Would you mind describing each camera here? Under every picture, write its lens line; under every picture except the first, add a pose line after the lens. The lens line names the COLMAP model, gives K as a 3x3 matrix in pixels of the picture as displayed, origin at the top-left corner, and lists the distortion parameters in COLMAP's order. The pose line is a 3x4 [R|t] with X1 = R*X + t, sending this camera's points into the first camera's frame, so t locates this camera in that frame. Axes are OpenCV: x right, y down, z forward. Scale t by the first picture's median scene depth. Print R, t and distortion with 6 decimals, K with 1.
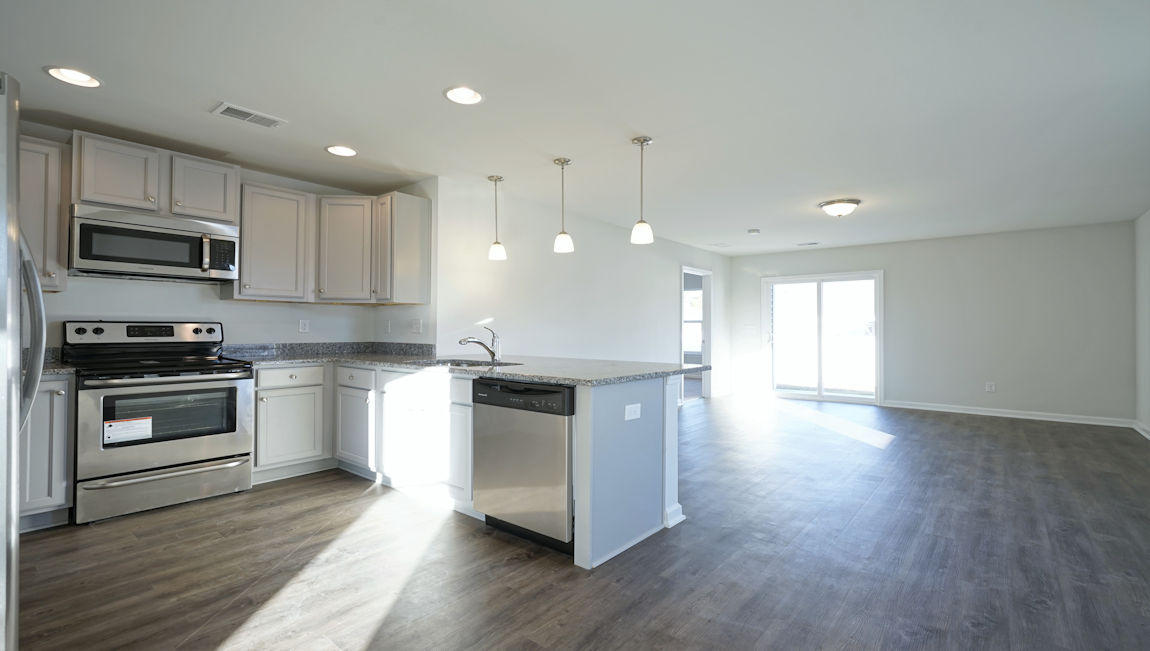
lens RADIAL K [[518.3, 0, 575.0], [0, 518.3, 325.5], [0, 0, 1]] dist [0.001101, 0.000641]
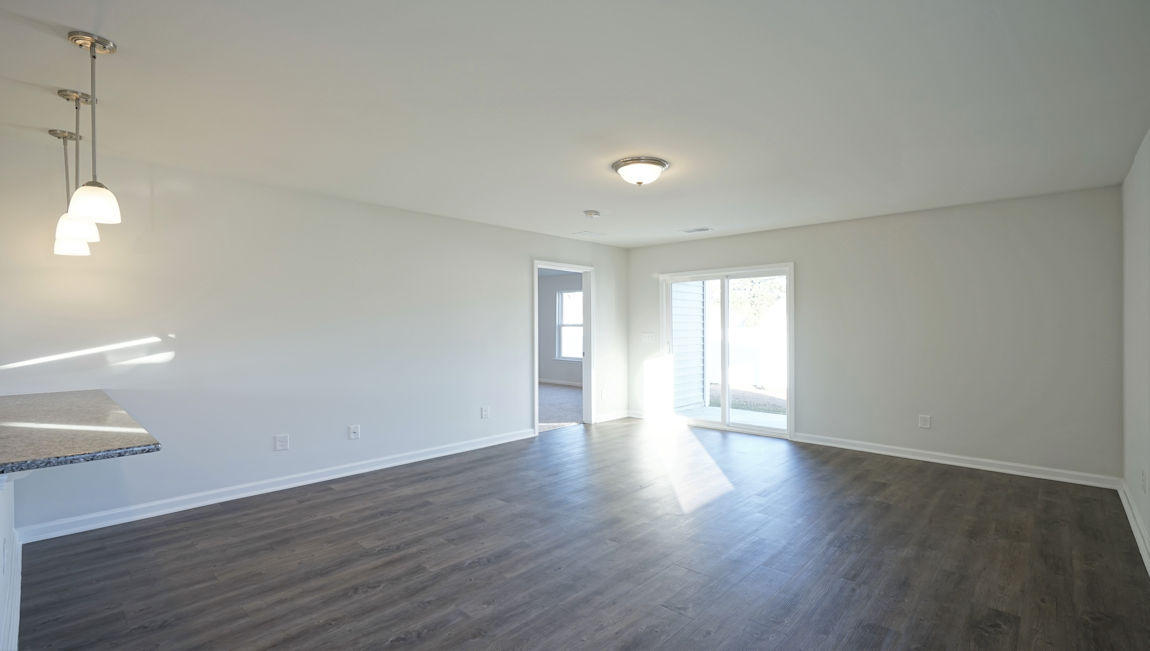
lens RADIAL K [[518.3, 0, 575.0], [0, 518.3, 325.5], [0, 0, 1]] dist [0.001101, 0.000641]
pose [[0.997857, -0.004593, -0.065273, 0.661235], [0.005025, 0.999967, 0.006459, -0.042232], [0.065241, -0.006773, 0.997847, 0.439898]]
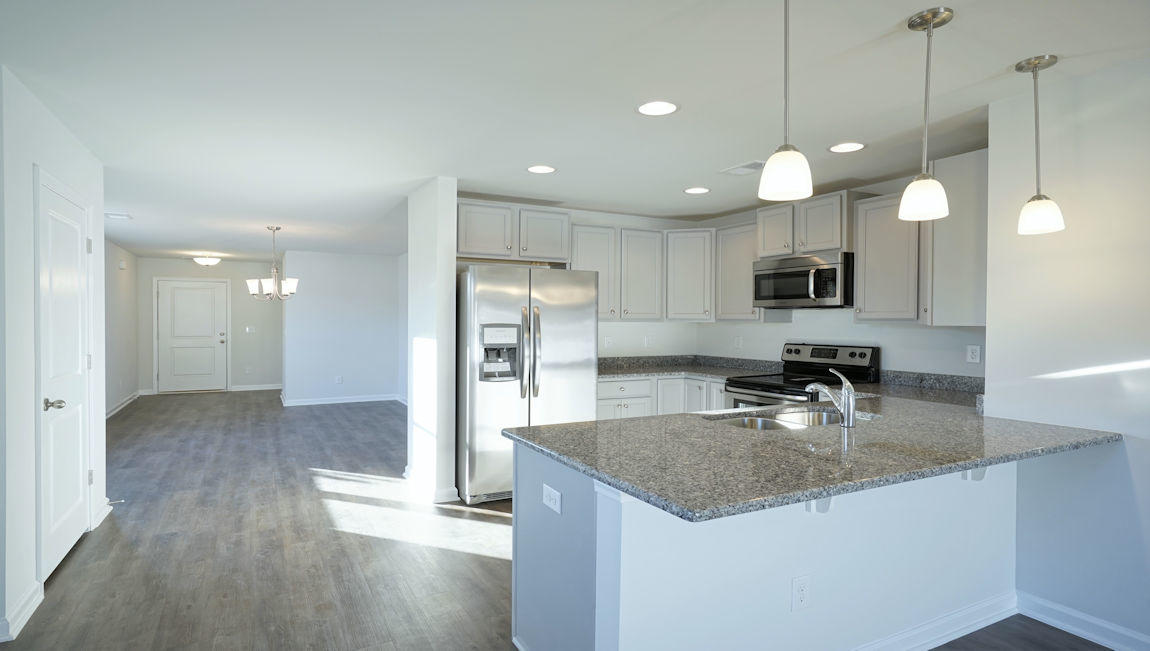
lens RADIAL K [[607.6, 0, 575.0], [0, 607.6, 325.5], [0, 0, 1]] dist [-0.000380, 0.000561]
pose [[-0.382033, -0.000336, -0.924149, 0.639324], [-0.001268, 0.999999, 0.000160, -0.049872], [0.924148, 0.001233, -0.382033, 0.993154]]
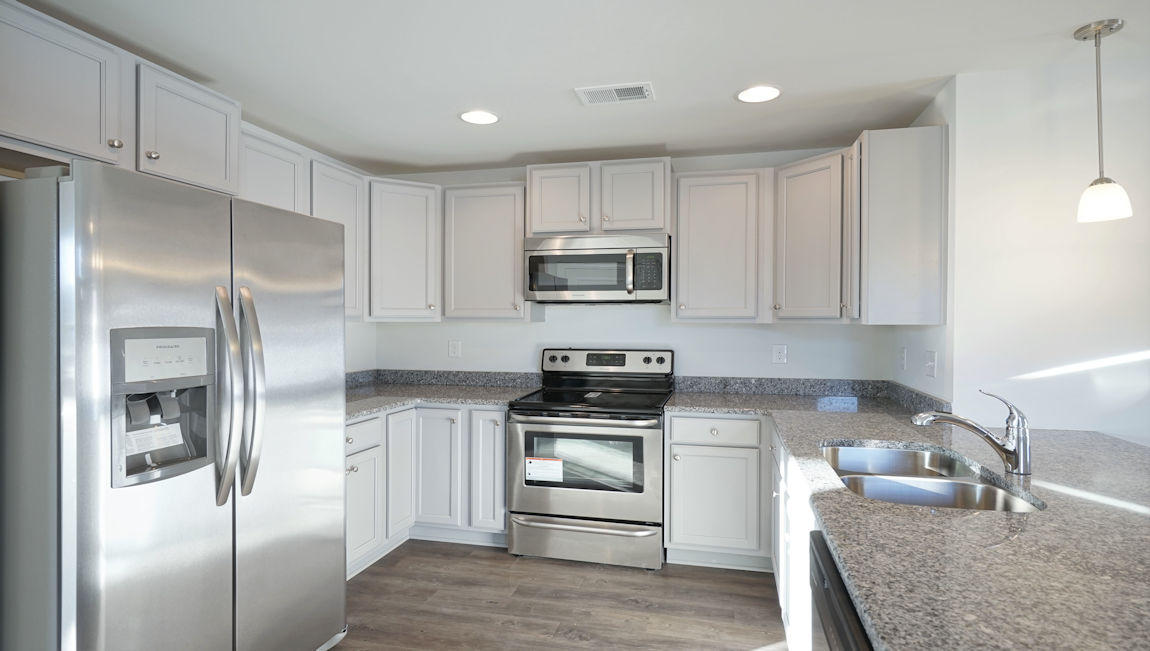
lens RADIAL K [[607.6, 0, 575.0], [0, 607.6, 325.5], [0, 0, 1]] dist [-0.000380, 0.000561]
pose [[0.433895, 0.001400, -0.900962, 0.135422], [0.006356, 0.999969, 0.004615, -0.055012], [0.900941, -0.007729, 0.433873, 0.474207]]
